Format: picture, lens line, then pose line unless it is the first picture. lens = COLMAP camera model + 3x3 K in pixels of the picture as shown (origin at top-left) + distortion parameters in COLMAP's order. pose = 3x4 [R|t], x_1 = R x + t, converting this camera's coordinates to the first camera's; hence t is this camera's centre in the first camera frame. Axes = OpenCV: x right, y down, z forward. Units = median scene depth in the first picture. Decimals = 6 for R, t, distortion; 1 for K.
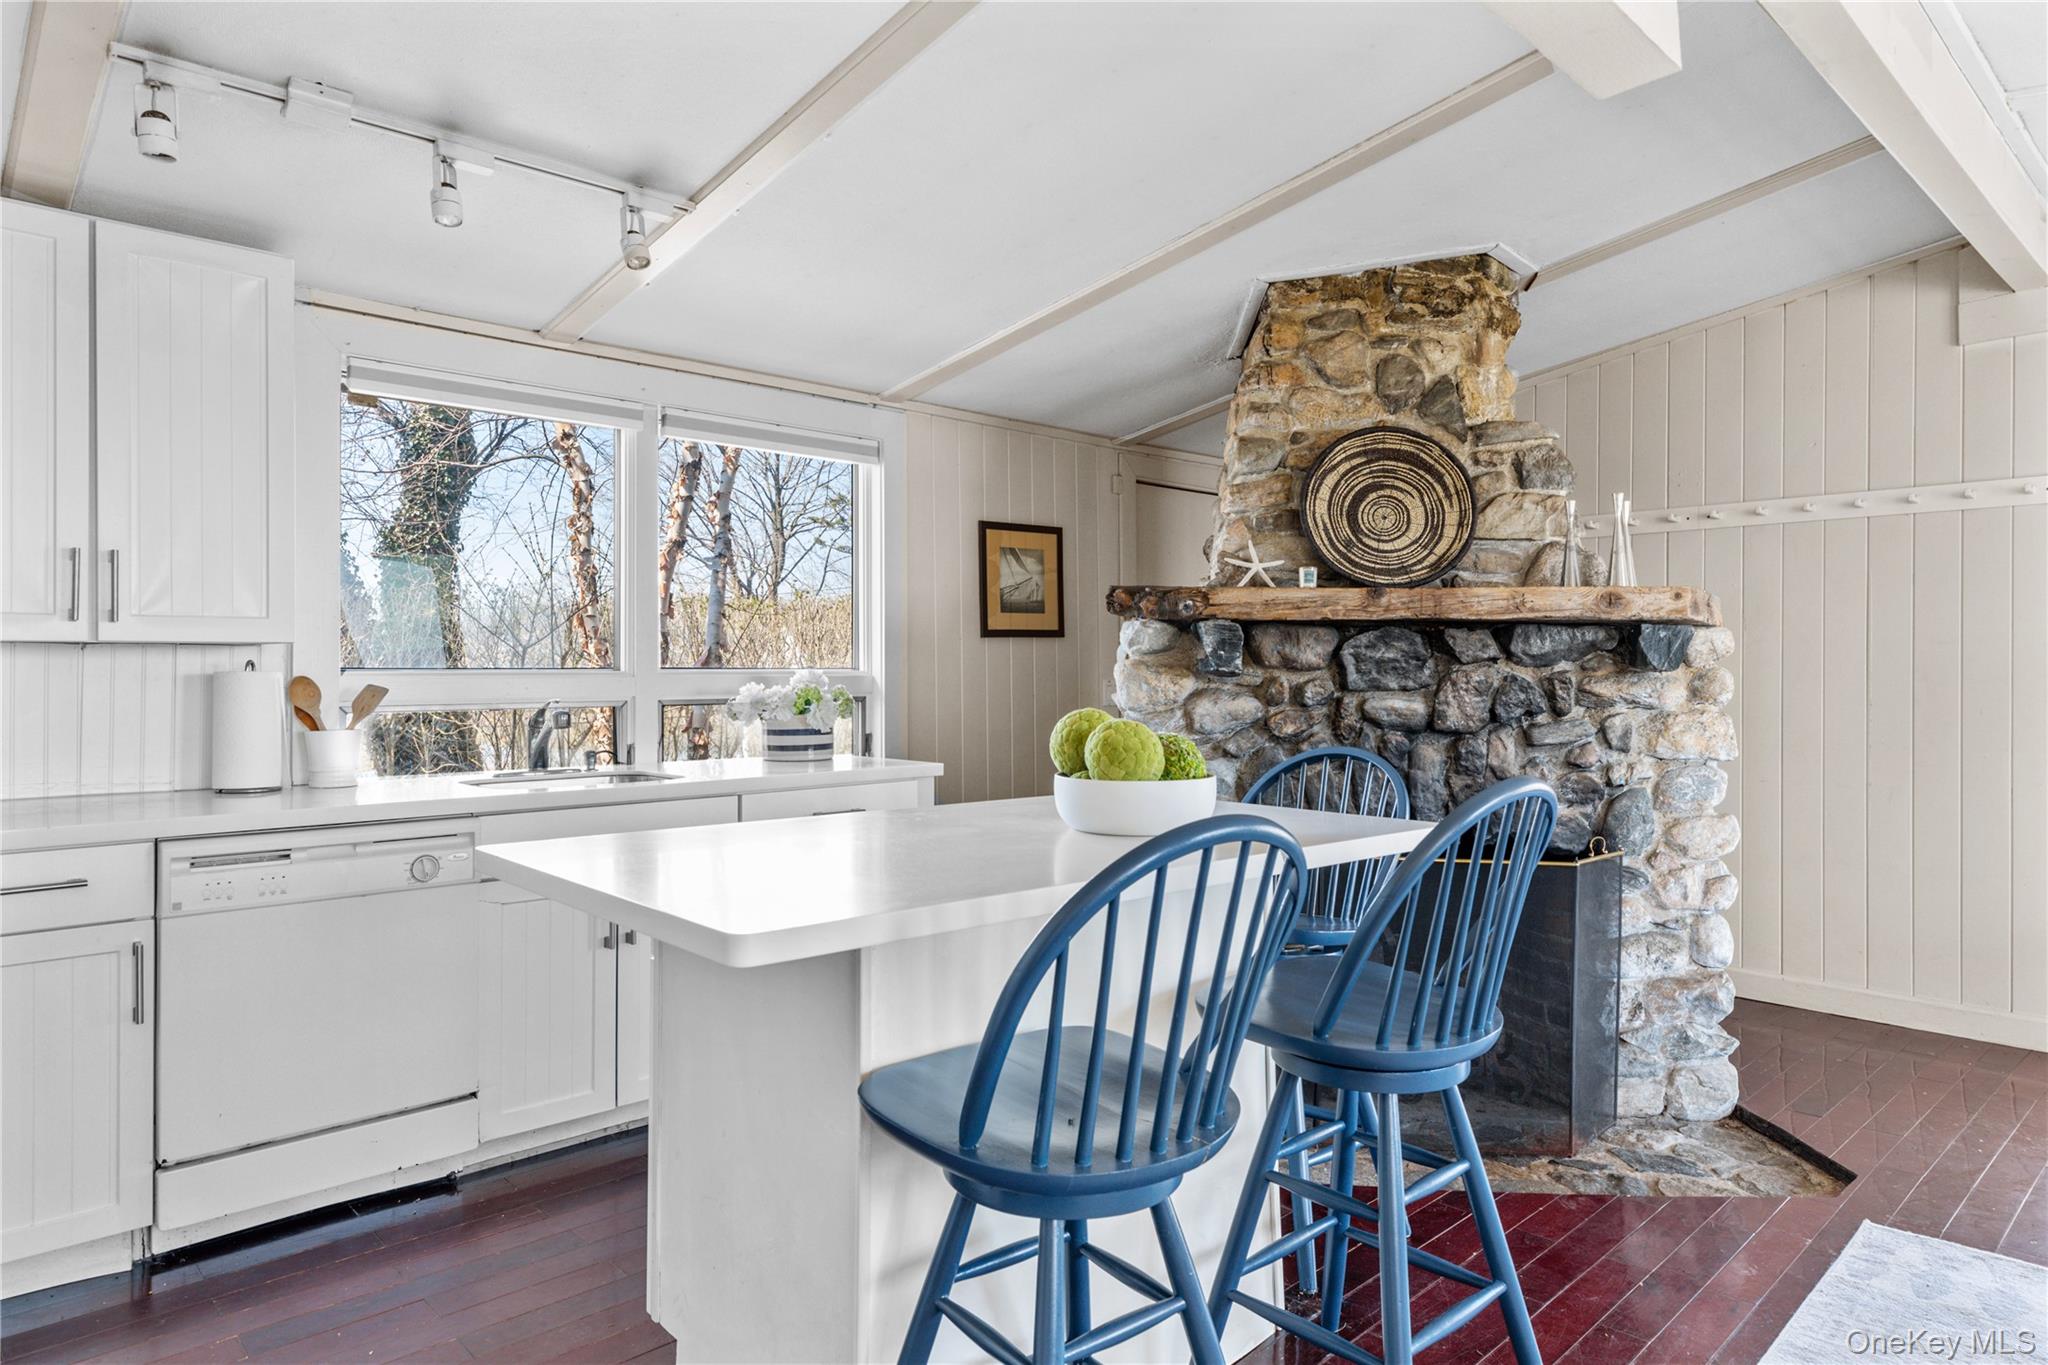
lens RADIAL K [[1166.4, 0, 1024.0], [0, 1166.4, 682.5], [0, 0, 1]] dist [0.003457, 0.001852]
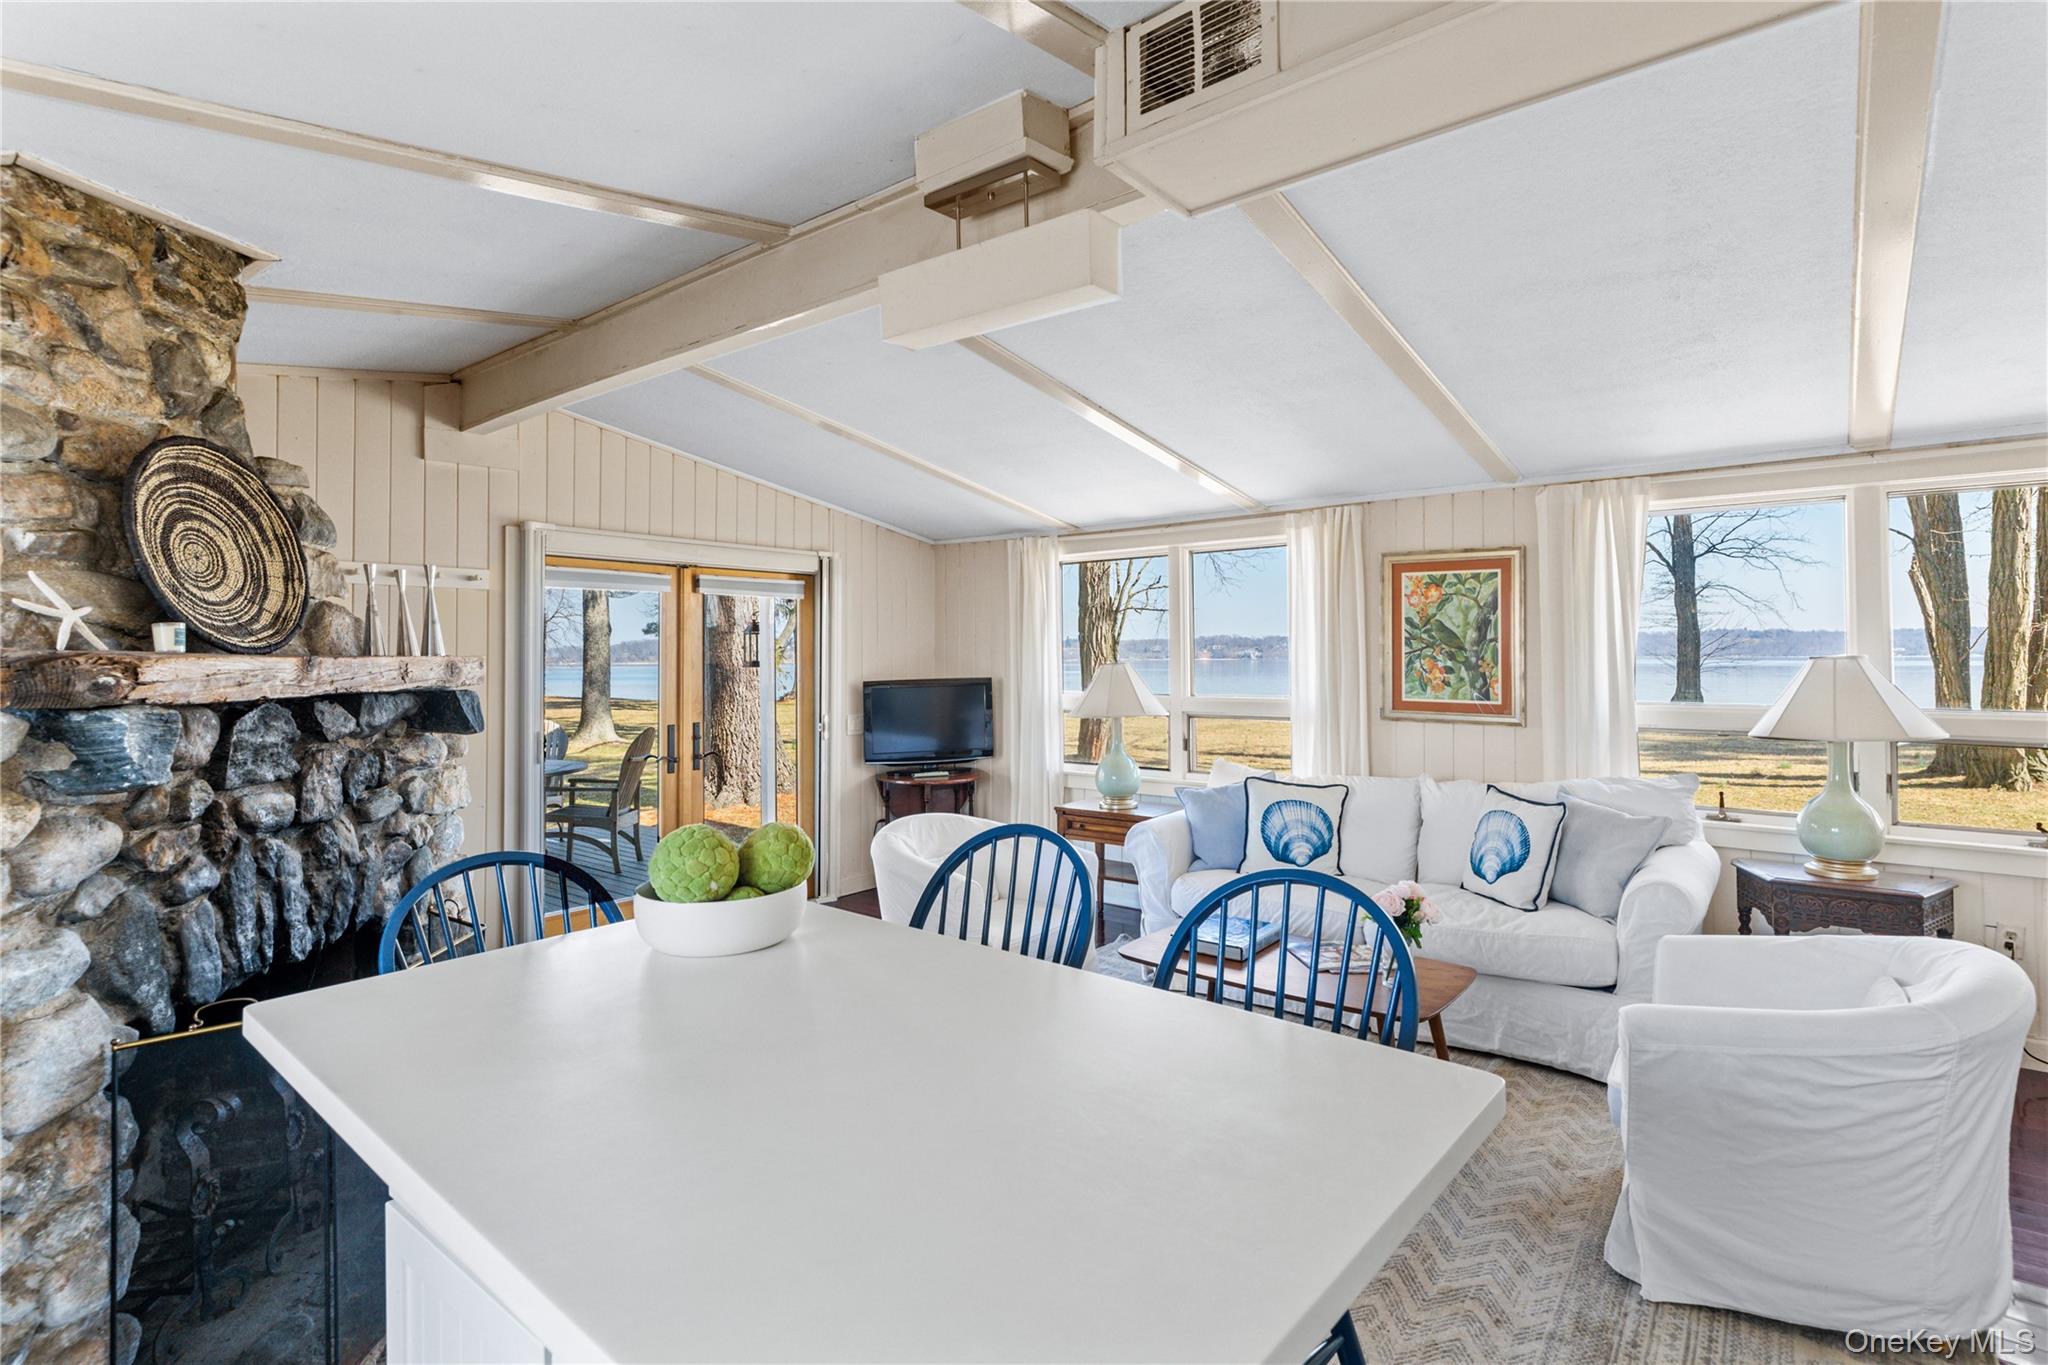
lens RADIAL K [[988.6, 0, 1030.8], [0, 988.6, 636.4], [0, 0, 1]] dist [-0.005012, -0.000032]
pose [[-0.143902, 0.020122, 0.989387, -0.428838], [0.017289, 0.999692, -0.017817, -0.072633], [-0.989441, 0.014542, -0.144205, 0.584653]]
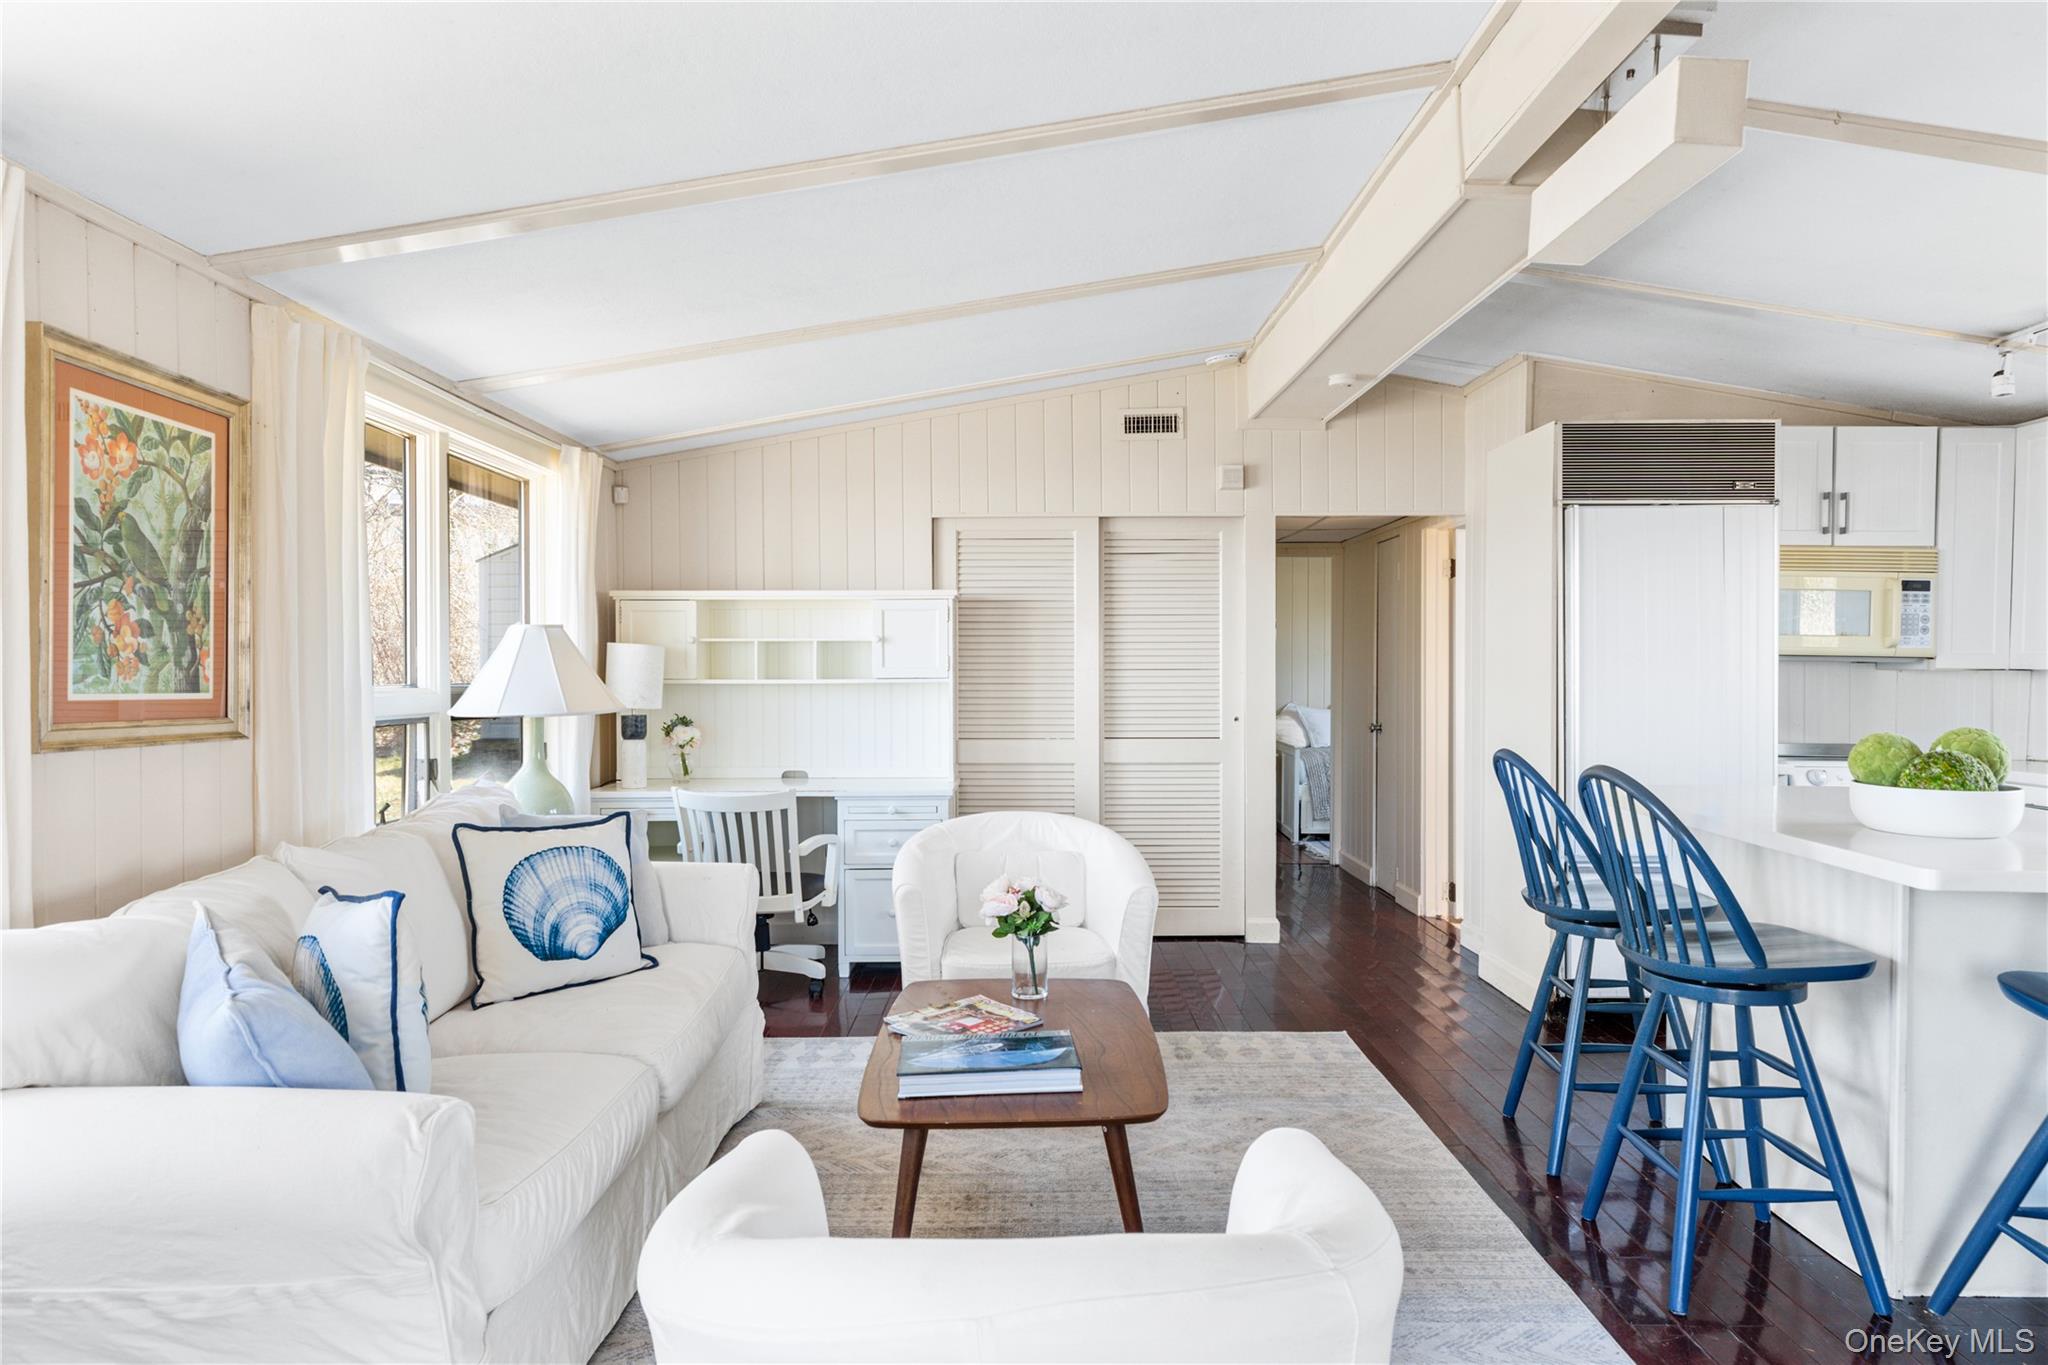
lens RADIAL K [[1242.2, 0, 1024.0], [0, 1242.2, 682.5], [0, 0, 1]] dist [0.002981, -0.000773]
pose [[-0.681263, 0.008663, -0.731987, 1.047905], [-0.008178, 0.999778, 0.019444, -0.026107], [0.731993, 0.019233, -0.681041, 0.759160]]
